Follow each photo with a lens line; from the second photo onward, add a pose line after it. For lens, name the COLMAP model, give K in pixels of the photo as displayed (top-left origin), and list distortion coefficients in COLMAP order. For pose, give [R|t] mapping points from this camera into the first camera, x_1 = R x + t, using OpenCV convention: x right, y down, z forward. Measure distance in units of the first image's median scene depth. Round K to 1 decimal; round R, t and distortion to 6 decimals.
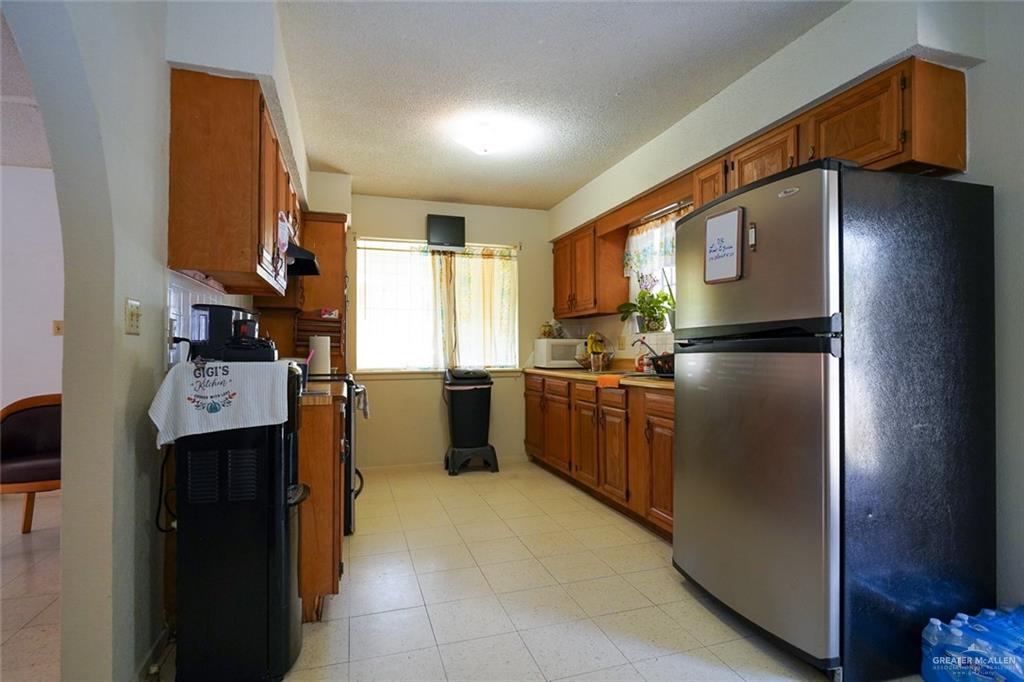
lens RADIAL K [[502.5, 0, 512.0], [0, 502.5, 341.0], [0, 0, 1]] dist [0.001333, -0.000036]
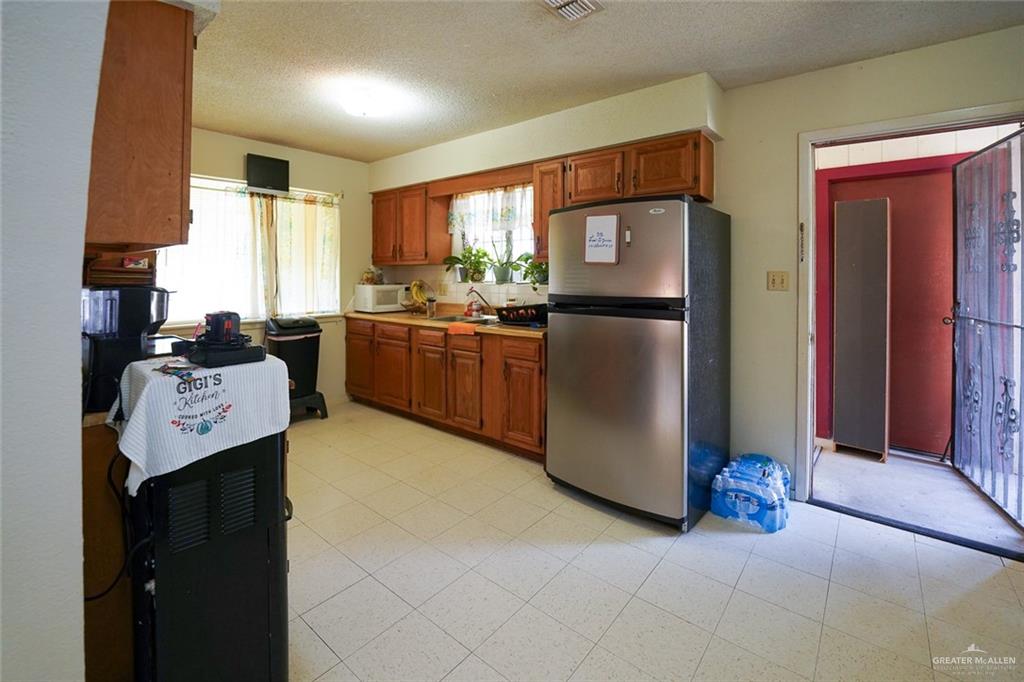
lens RADIAL K [[443.6, 0, 511.8], [0, 443.6, 270.4], [0, 0, 1]] dist [-0.013152, -0.000084]
pose [[0.845800, 0.009812, 0.533410, -0.217790], [-0.013507, 0.999904, 0.003023, -0.051069], [-0.533329, -0.009762, 0.845852, 0.053169]]
